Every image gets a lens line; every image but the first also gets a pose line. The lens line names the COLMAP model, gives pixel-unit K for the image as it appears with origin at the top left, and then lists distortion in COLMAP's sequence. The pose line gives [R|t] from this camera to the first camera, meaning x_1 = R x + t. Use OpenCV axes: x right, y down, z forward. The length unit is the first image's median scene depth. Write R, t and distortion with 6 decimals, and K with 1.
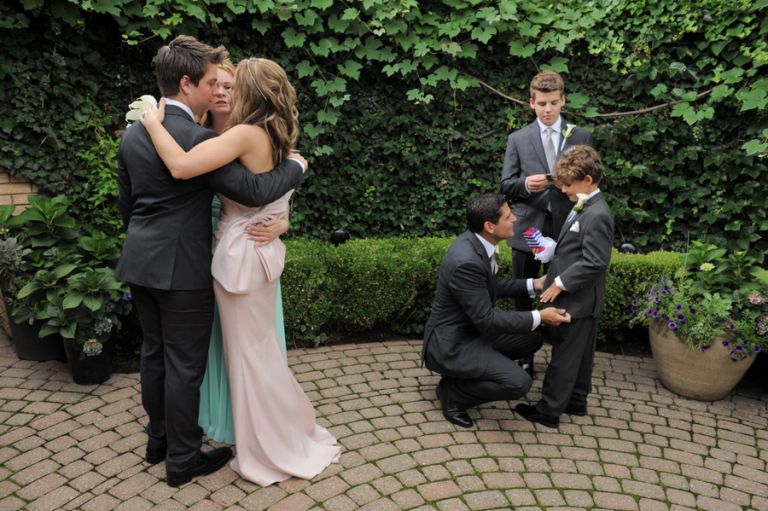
lens RADIAL K [[614.5, 0, 393.2], [0, 614.5, 267.9], [0, 0, 1]] dist [-0.033510, 0.001123]
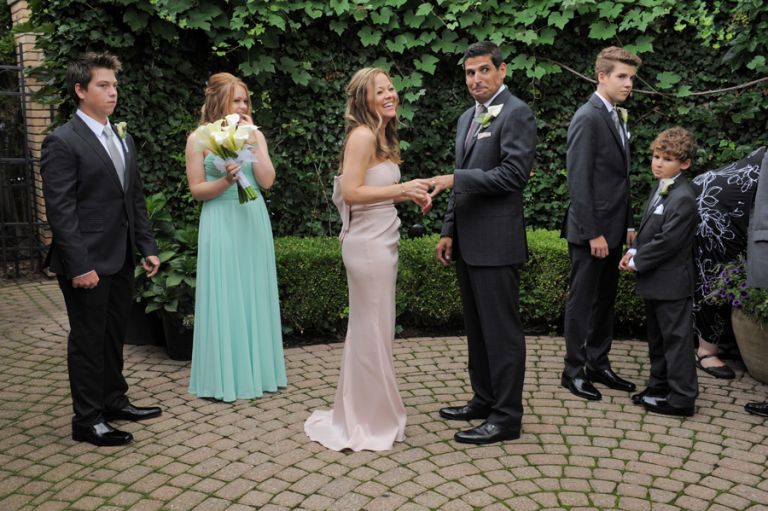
lens RADIAL K [[855.2, 0, 382.8], [0, 855.2, 263.3], [0, 0, 1]] dist [0.085147, 0.013172]
pose [[0.981985, -0.014726, -0.188383, 0.123815], [0.003684, 0.998261, -0.058831, 0.085840], [0.188922, 0.057078, 0.980332, -0.382124]]
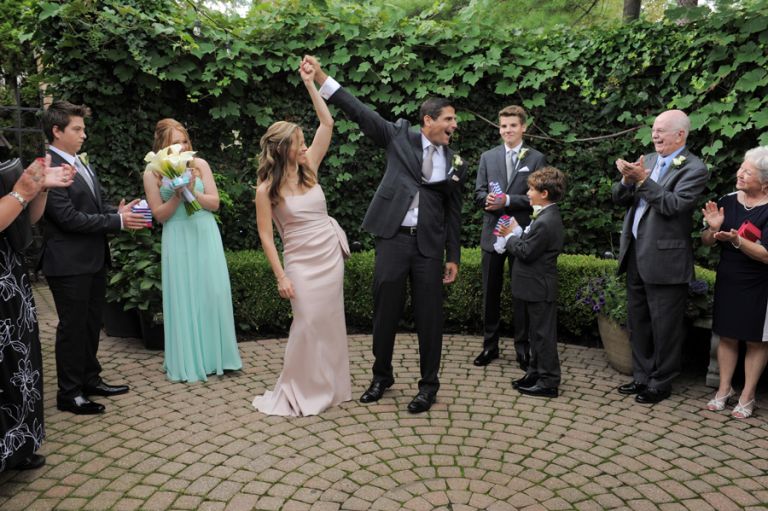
lens RADIAL K [[730.4, 0, 383.0], [0, 730.4, 264.0], [0, 0, 1]] dist [0.017503, 0.014788]
pose [[0.984474, -0.004476, -0.175476, 0.225836], [-0.008883, 0.997124, -0.075268, 0.093904], [0.175308, 0.075658, 0.981602, -0.418489]]
